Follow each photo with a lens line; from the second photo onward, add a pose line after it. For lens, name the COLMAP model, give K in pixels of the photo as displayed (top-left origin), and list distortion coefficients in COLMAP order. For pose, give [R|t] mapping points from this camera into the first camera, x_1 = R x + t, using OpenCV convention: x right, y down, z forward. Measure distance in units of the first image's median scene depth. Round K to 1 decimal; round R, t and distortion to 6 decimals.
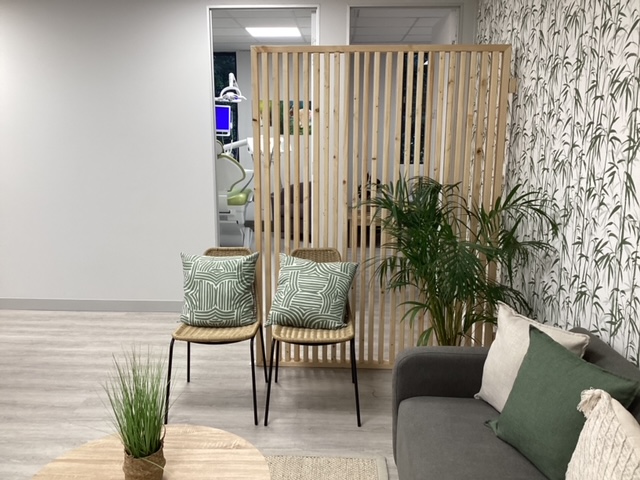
lens RADIAL K [[575.2, 0, 317.0], [0, 575.2, 240.2], [0, 0, 1]] dist [0.112970, -0.203925]
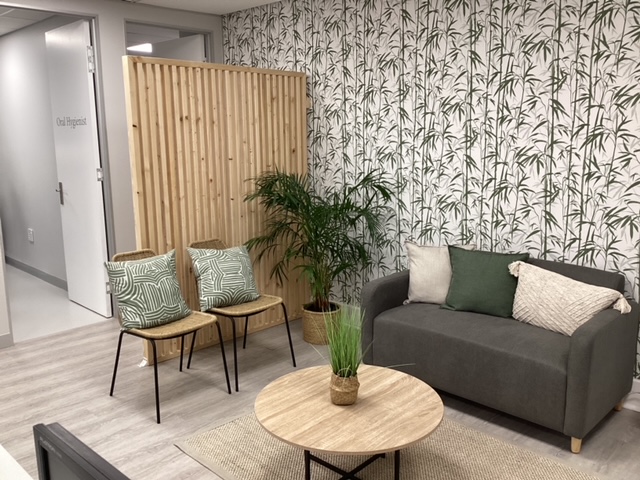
lens RADIAL K [[575.2, 0, 317.0], [0, 575.2, 240.2], [0, 0, 1]] dist [0.112970, -0.203925]
pose [[0.673589, -0.141494, 0.725436, -0.873888], [0.154112, 0.986819, 0.049378, -0.009923], [-0.722861, 0.078538, 0.686516, 0.084263]]
